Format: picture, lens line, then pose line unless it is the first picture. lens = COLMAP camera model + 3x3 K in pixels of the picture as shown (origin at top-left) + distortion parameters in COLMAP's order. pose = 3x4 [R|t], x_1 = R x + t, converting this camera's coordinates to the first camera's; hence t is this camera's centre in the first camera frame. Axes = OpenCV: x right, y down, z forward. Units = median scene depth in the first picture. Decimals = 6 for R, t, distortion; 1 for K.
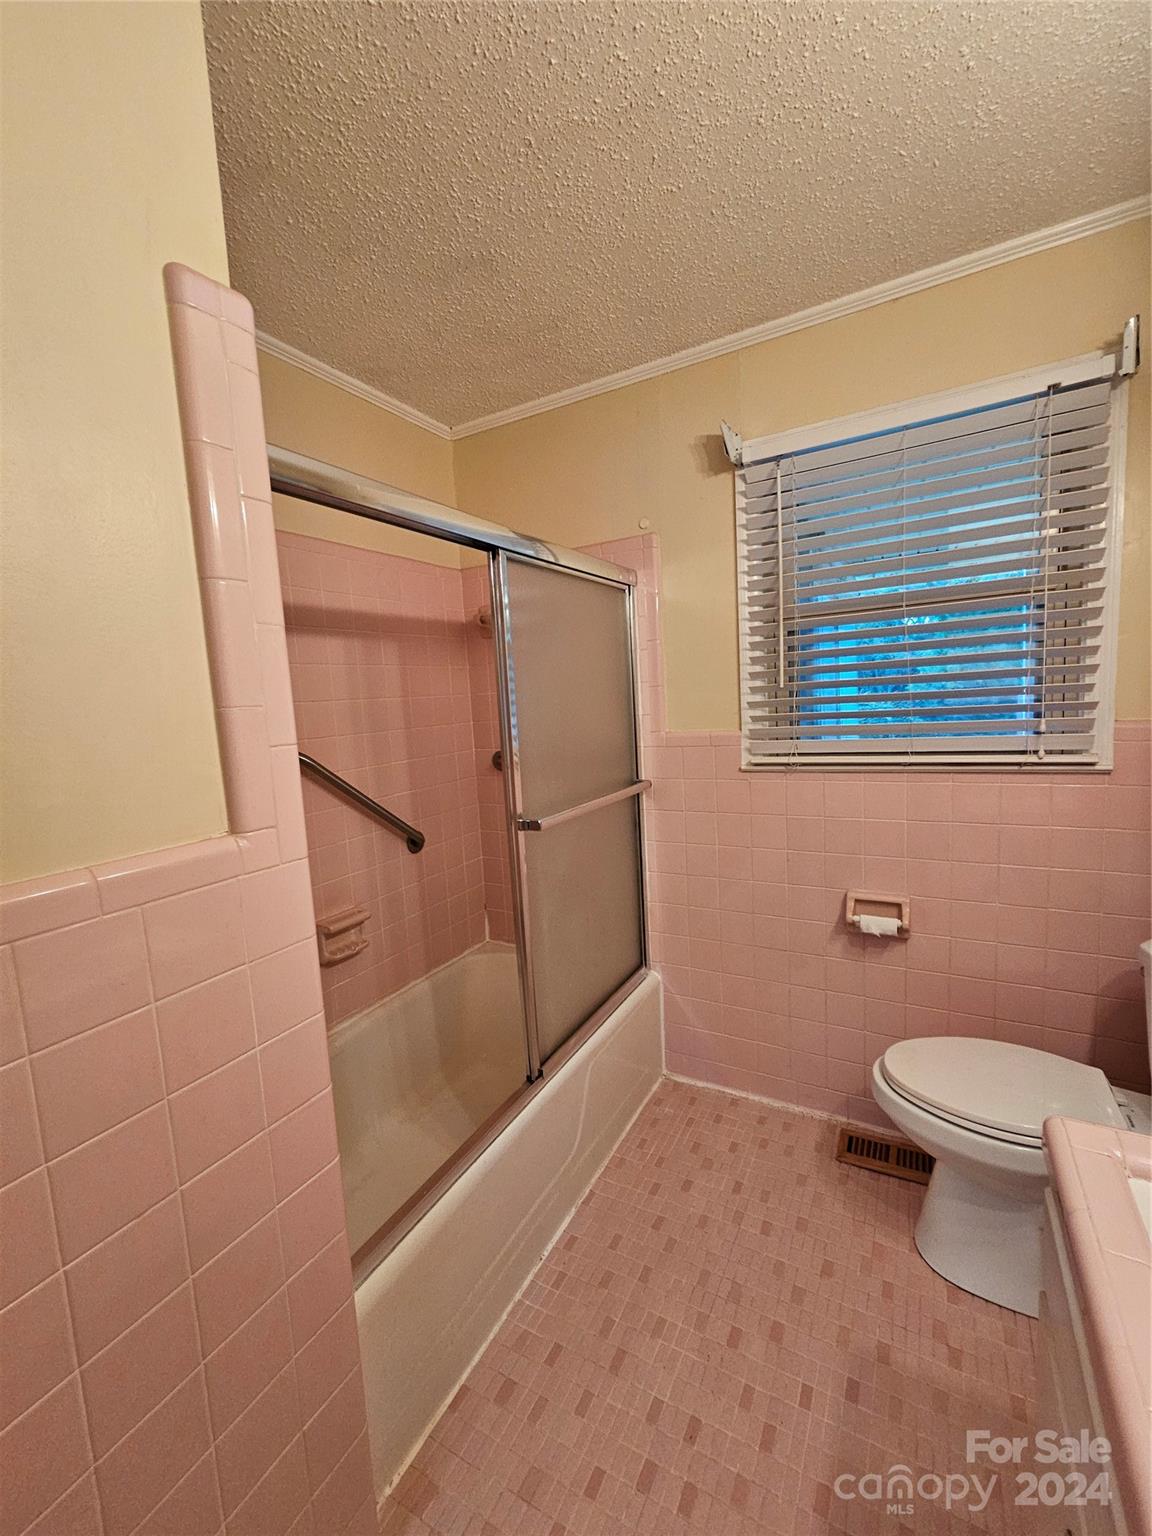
lens RADIAL K [[628.0, 0, 576.0], [0, 628.0, 768.0], [0, 0, 1]] dist [-0.008833, 0.000537]
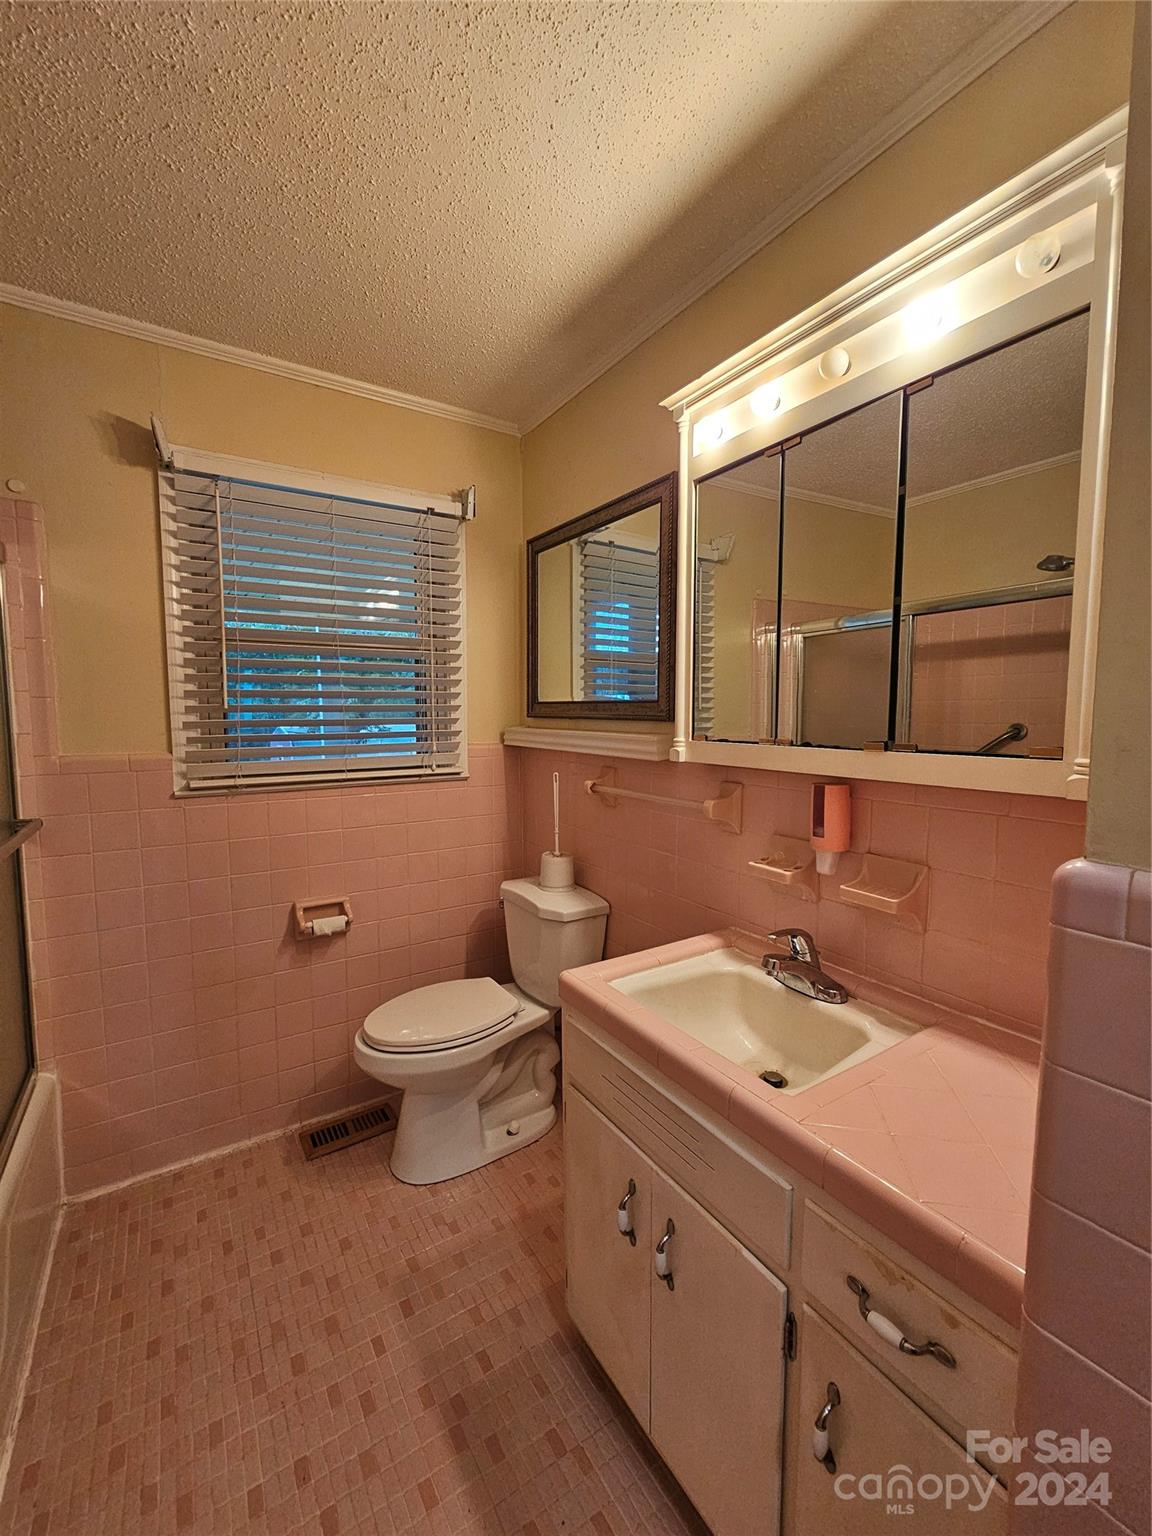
lens RADIAL K [[628.0, 0, 576.0], [0, 628.0, 768.0], [0, 0, 1]] dist [-0.008833, 0.000537]
pose [[0.458712, -0.018853, 0.888385, -0.295264], [0.074489, 0.997072, -0.017303, 0.022532], [-0.885458, 0.074112, 0.458773, 0.072337]]
